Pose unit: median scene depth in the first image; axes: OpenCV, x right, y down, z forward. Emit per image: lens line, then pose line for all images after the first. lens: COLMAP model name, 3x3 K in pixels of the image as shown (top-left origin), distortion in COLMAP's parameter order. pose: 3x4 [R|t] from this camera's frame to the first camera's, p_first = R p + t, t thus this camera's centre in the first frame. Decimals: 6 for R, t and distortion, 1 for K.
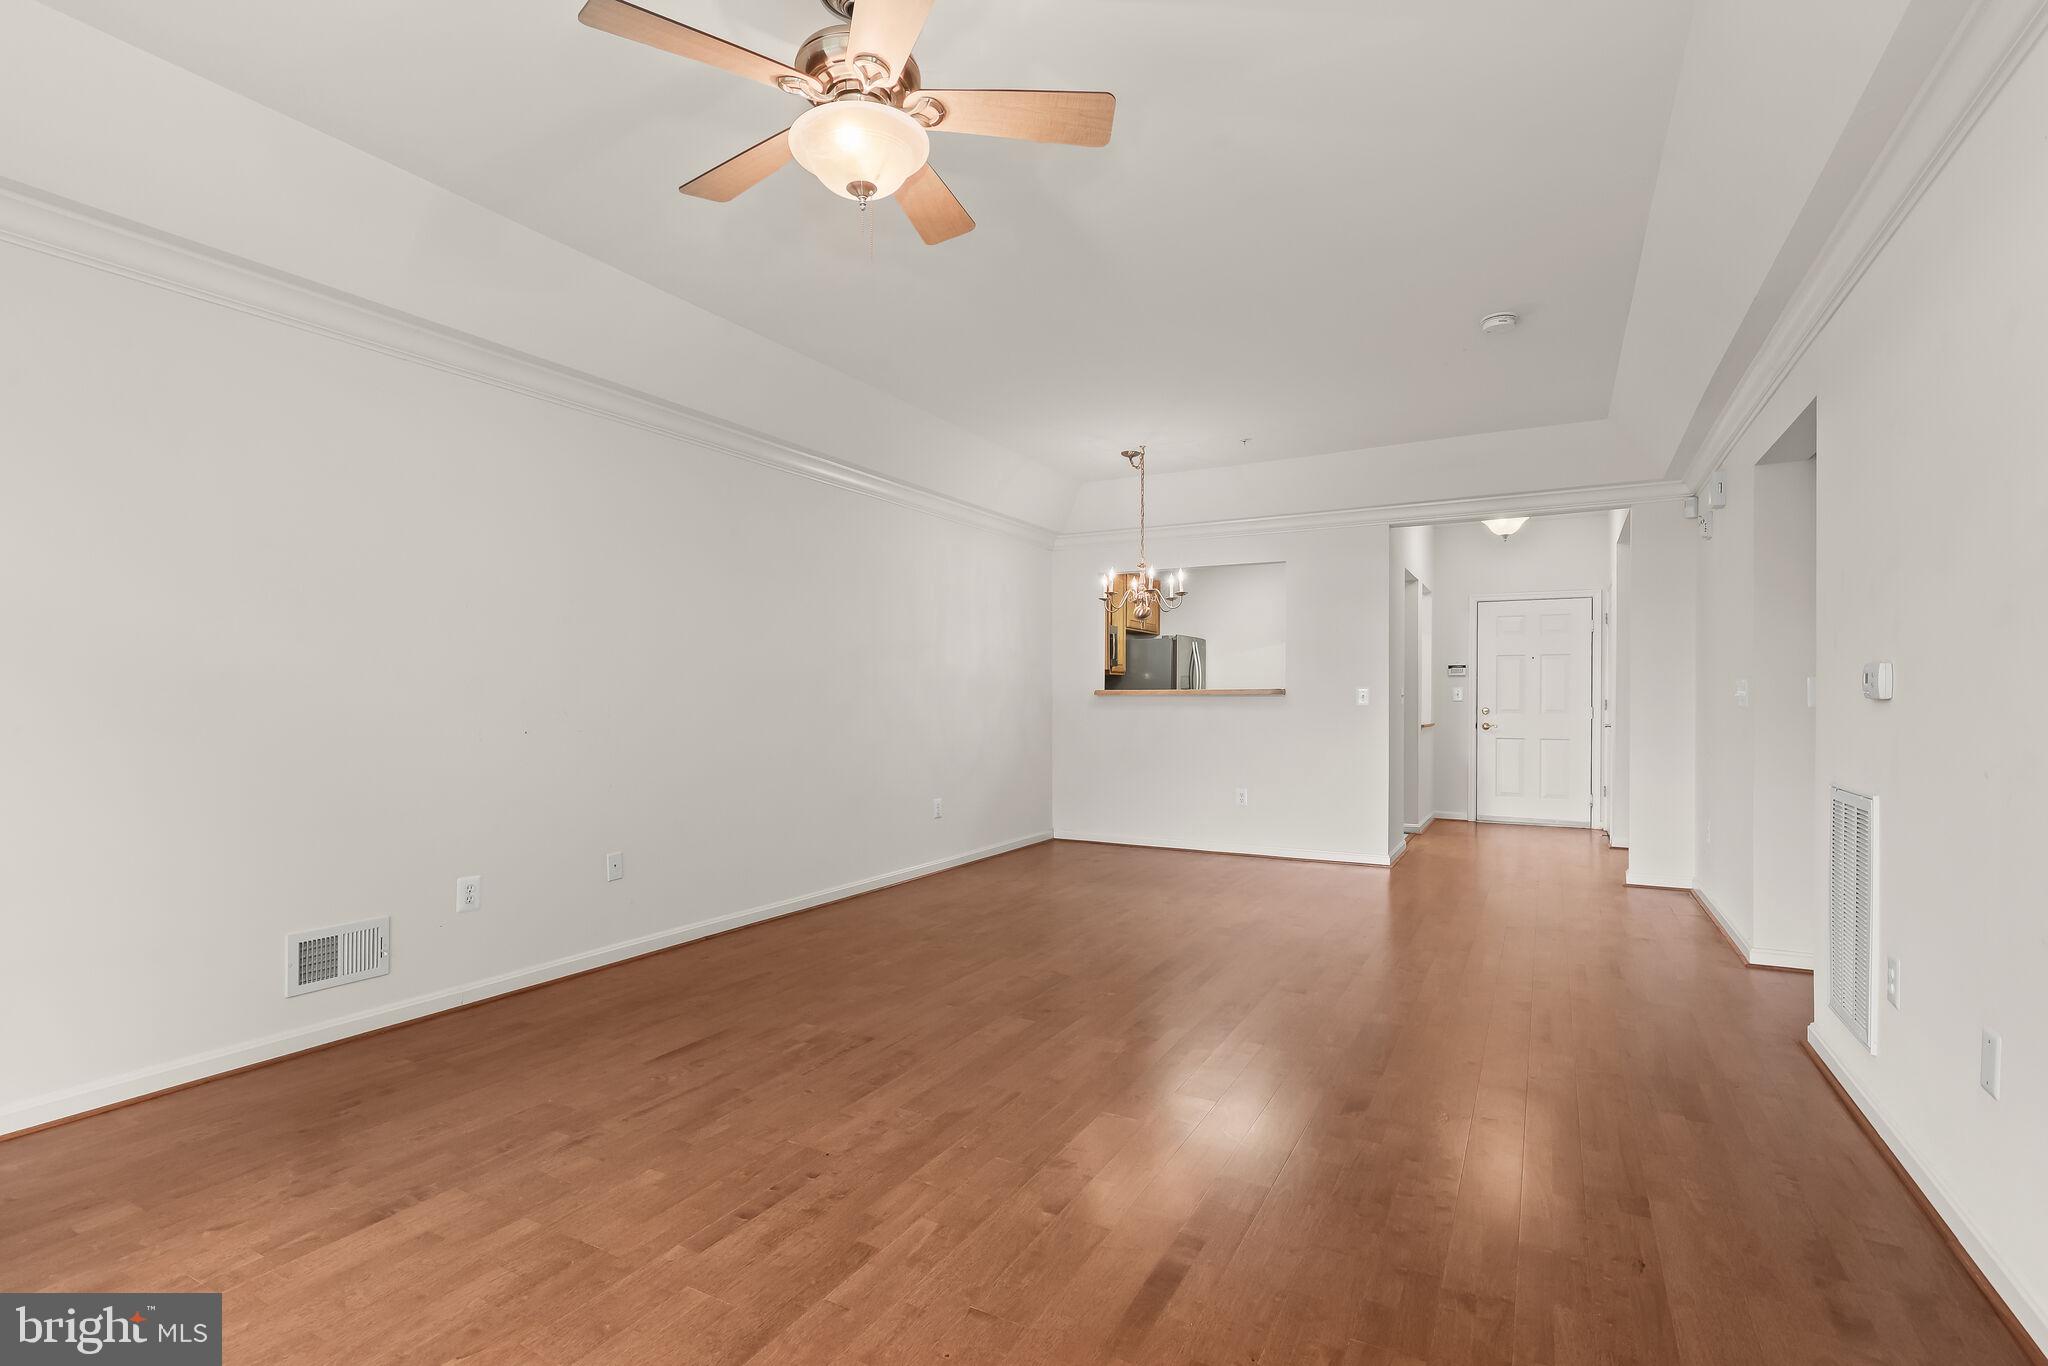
lens RADIAL K [[963.4, 0, 1040.0], [0, 963.4, 693.7], [0, 0, 1]] dist [-0.000708, -0.000469]
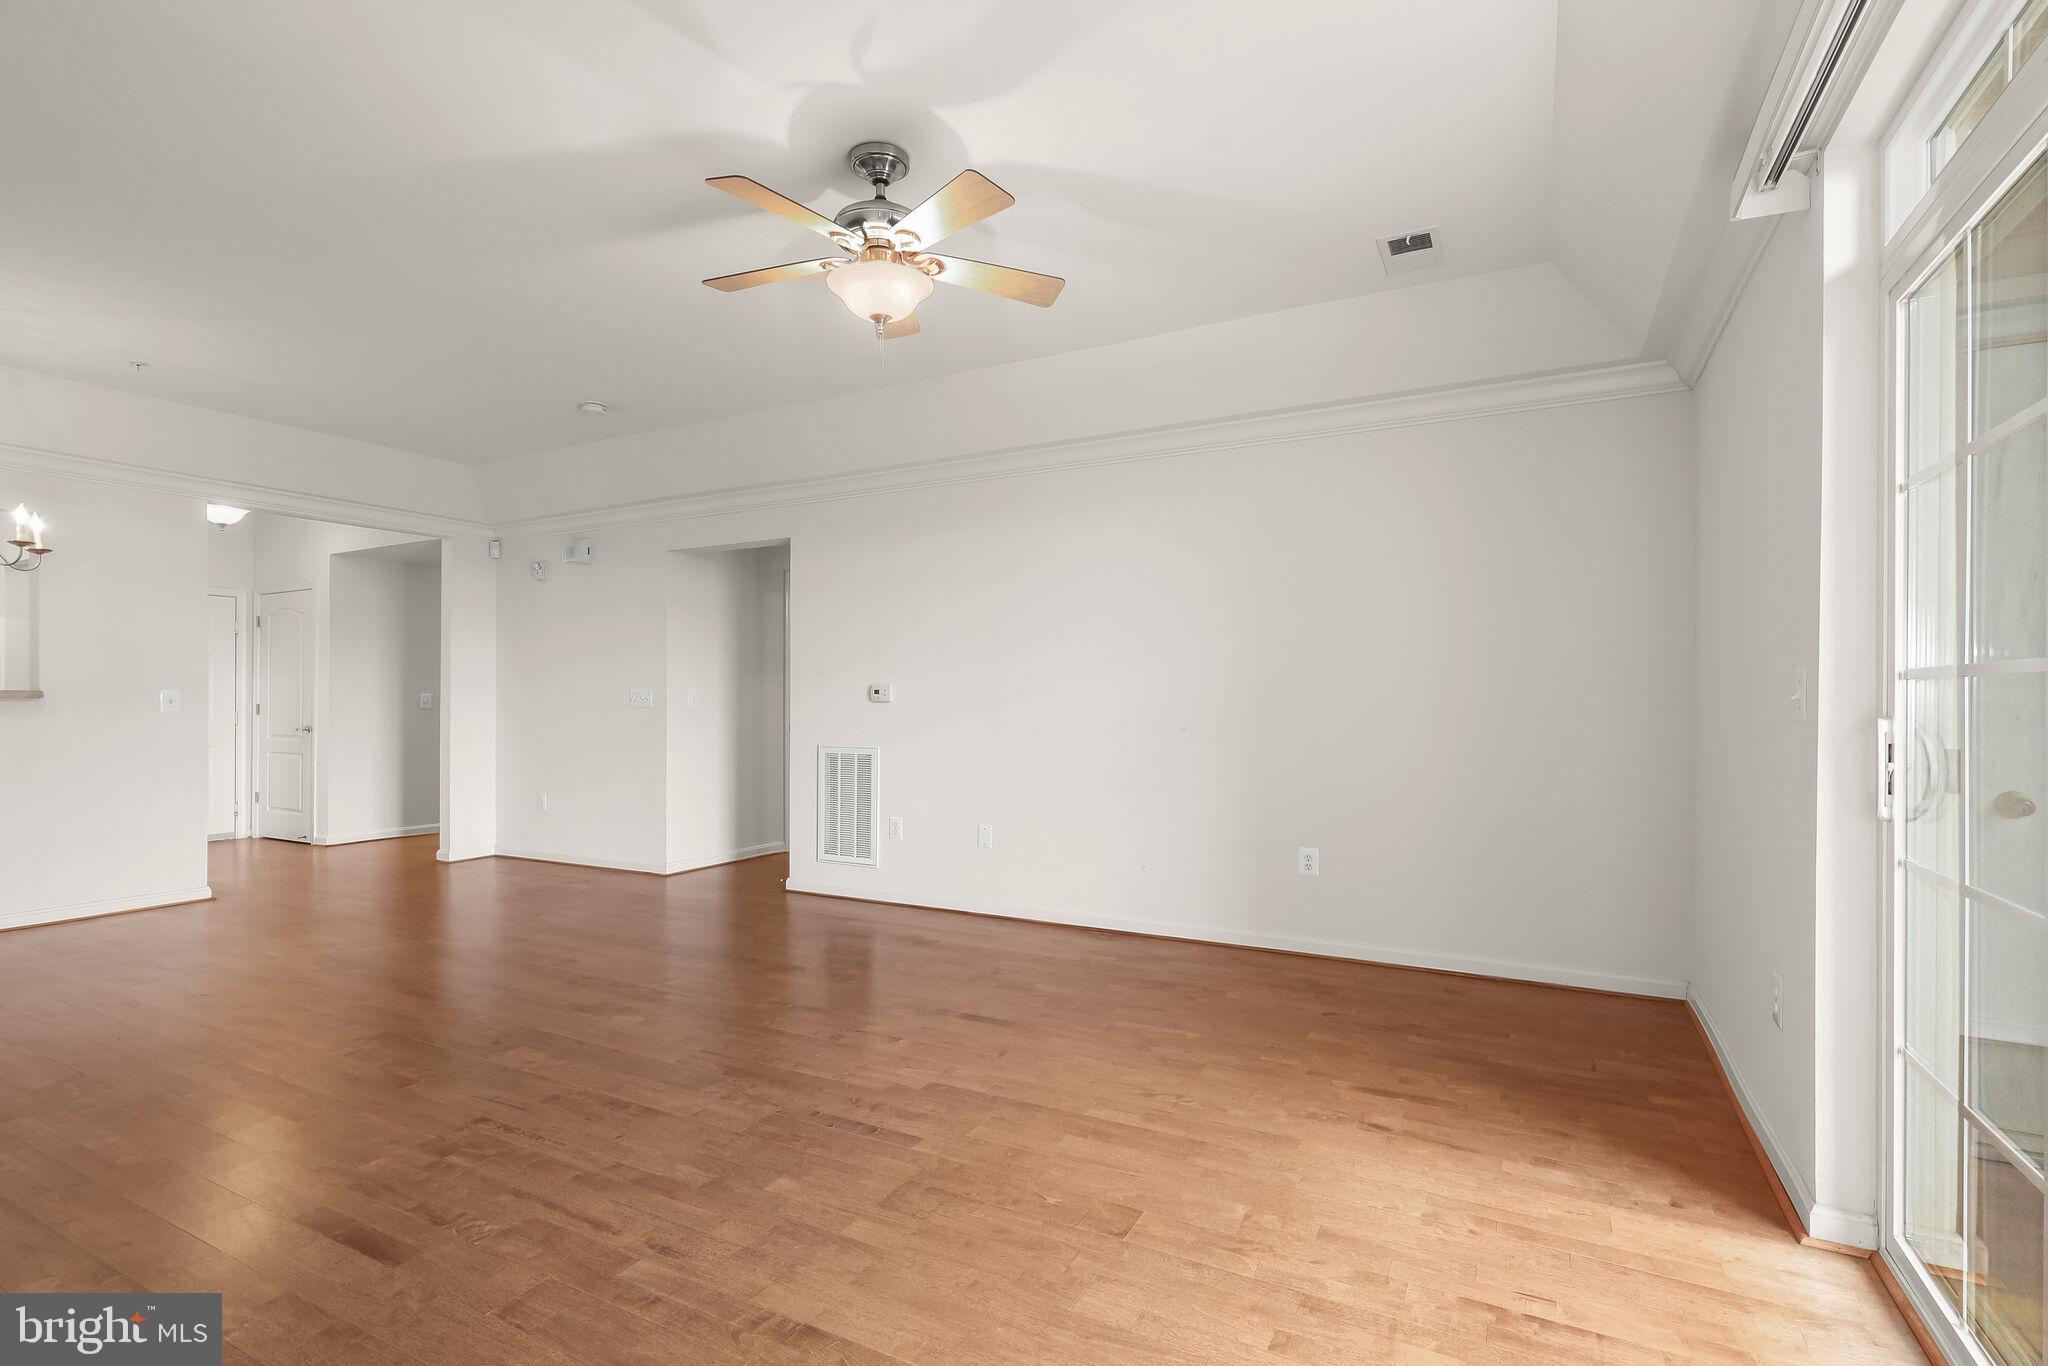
lens RADIAL K [[963.4, 0, 1043.9], [0, 963.4, 697.7], [0, 0, 1]] dist [-0.000708, -0.000469]
pose [[-0.029177, -0.000953, 0.999574, -1.300170], [-0.001234, 0.999999, 0.000917, -0.004162], [-0.999574, -0.001206, -0.029178, 0.698866]]
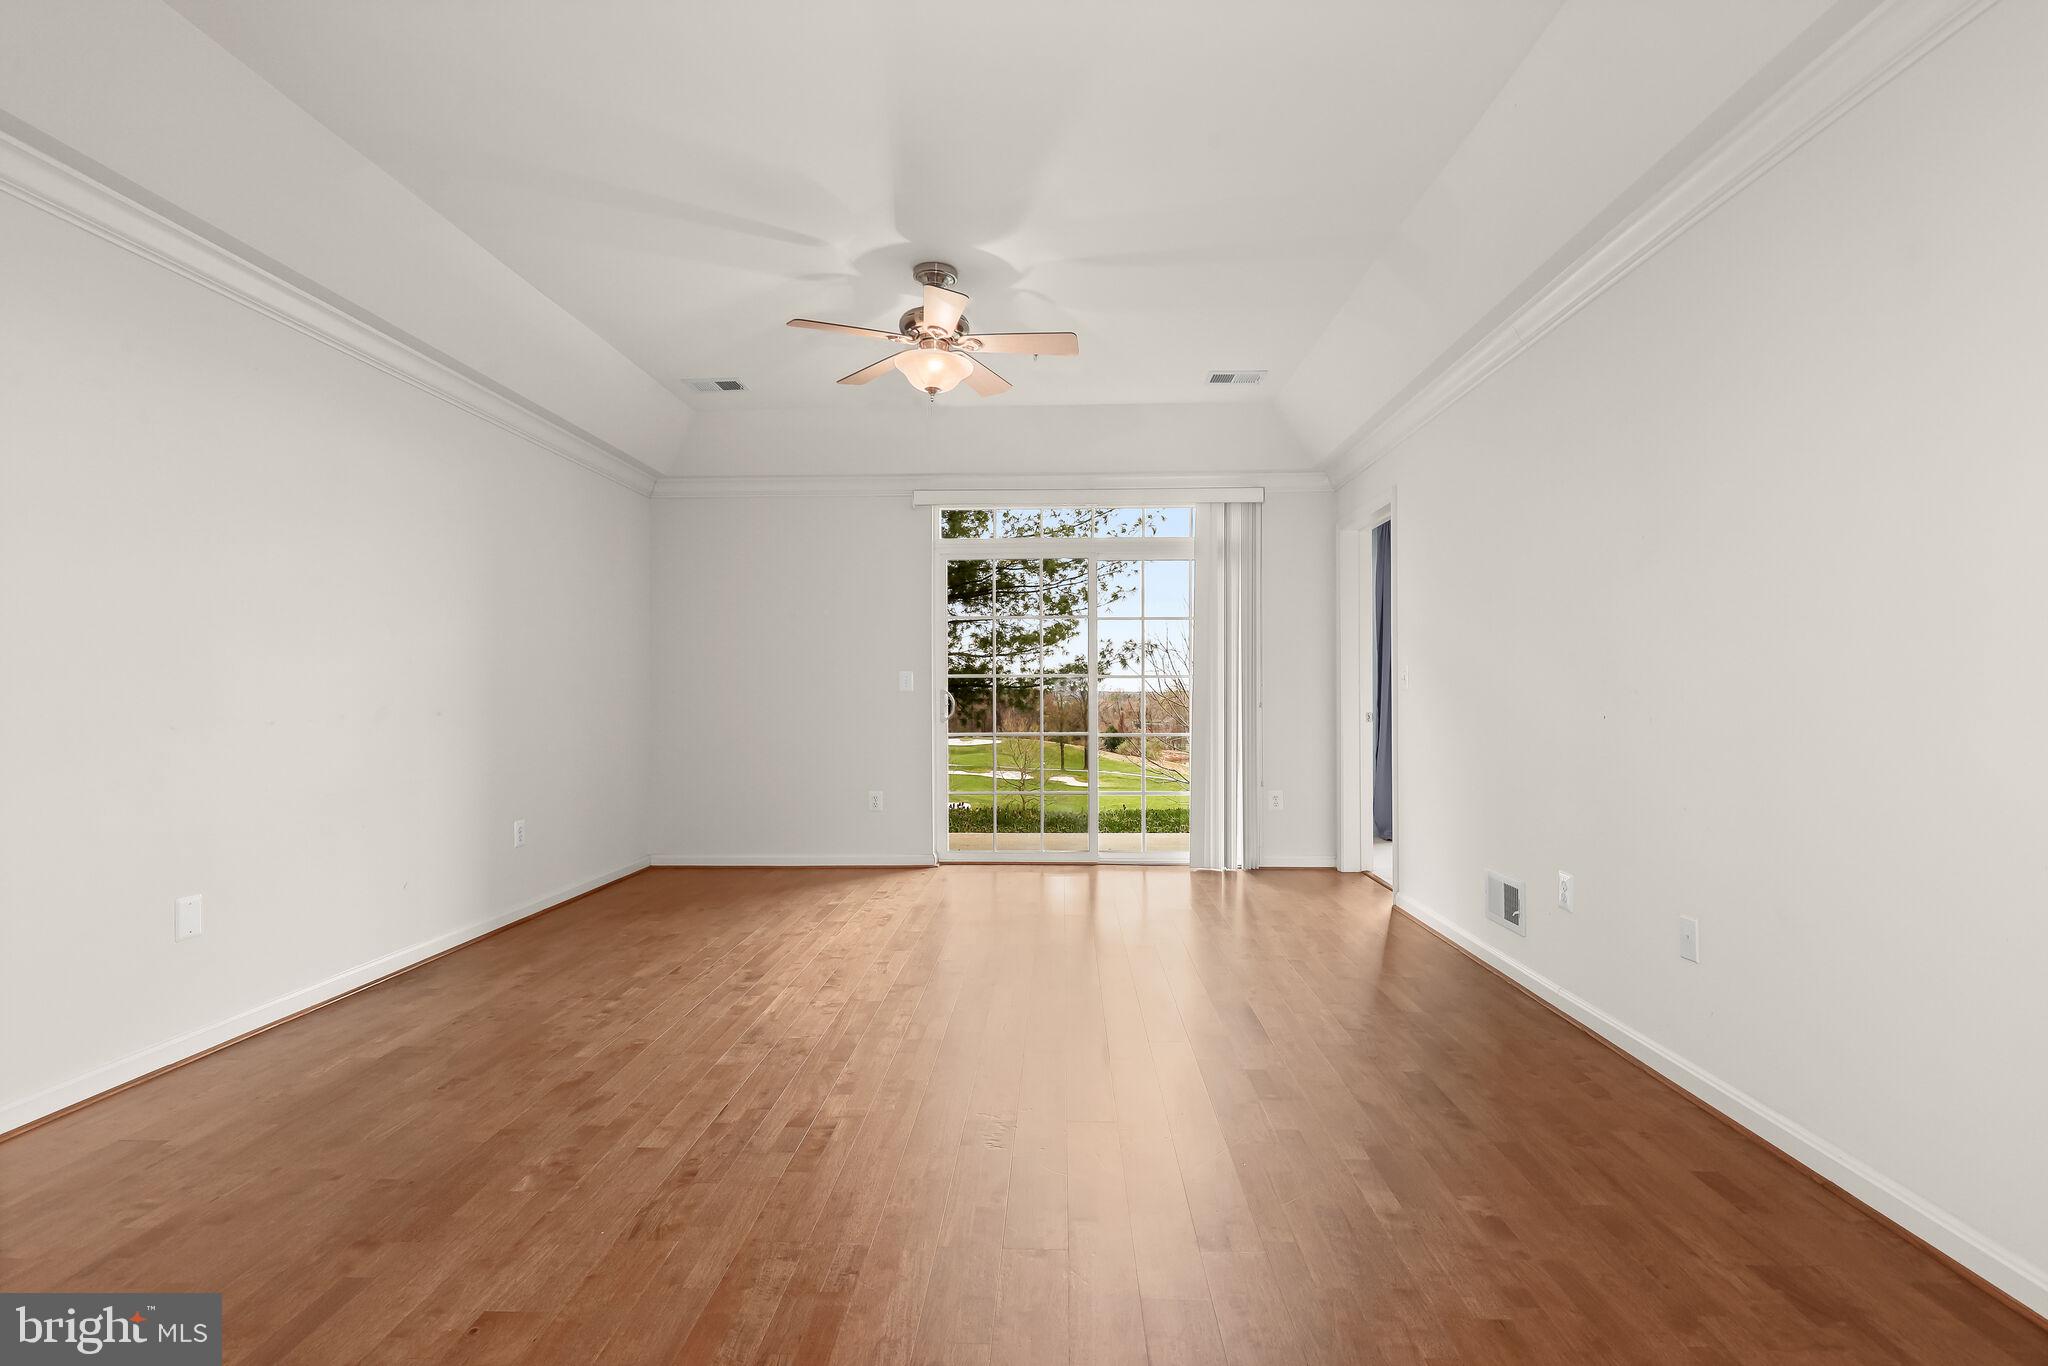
lens RADIAL K [[963.4, 0, 1020.5], [0, 963.4, 682.5], [0, 0, 1]] dist [-0.000708, -0.000469]
pose [[-0.890343, -0.000154, -0.455290, 0.404487], [0.002855, 0.999978, -0.005922, 0.017283], [0.455281, -0.006573, -0.890324, 2.268982]]
